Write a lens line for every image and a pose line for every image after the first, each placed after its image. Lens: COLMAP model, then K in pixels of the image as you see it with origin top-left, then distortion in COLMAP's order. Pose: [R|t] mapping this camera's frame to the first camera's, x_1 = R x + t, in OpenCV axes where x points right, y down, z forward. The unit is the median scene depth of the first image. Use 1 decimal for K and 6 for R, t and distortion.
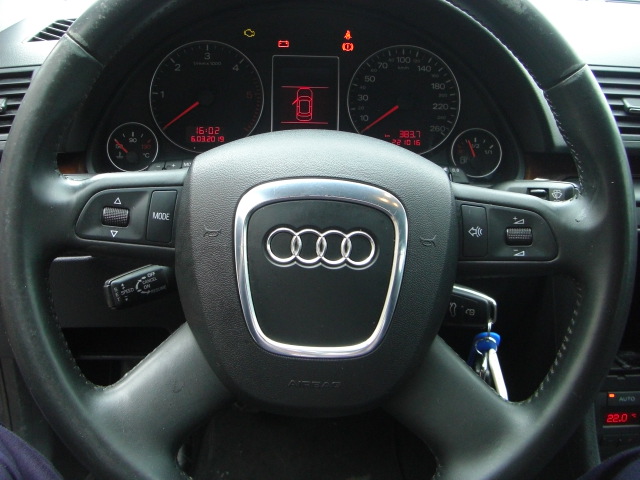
lens RADIAL K [[720.9, 0, 317.4], [0, 720.9, 185.0], [0, 0, 1]] dist [-0.221477, 0.252962]
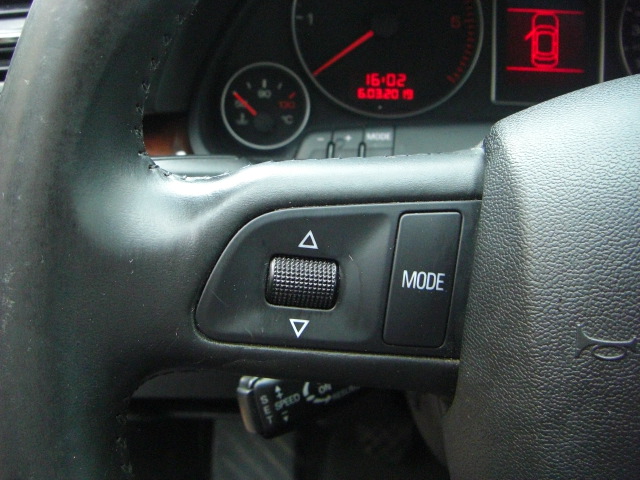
lens RADIAL K [[720.9, 0, 317.4], [0, 720.9, 185.0], [0, 0, 1]] dist [-0.221477, 0.252962]
pose [[0.994804, 0.017078, -0.100364, -0.202880], [-0.012436, 0.998832, 0.046699, -0.020120], [0.101045, -0.045208, 0.993854, 0.530847]]
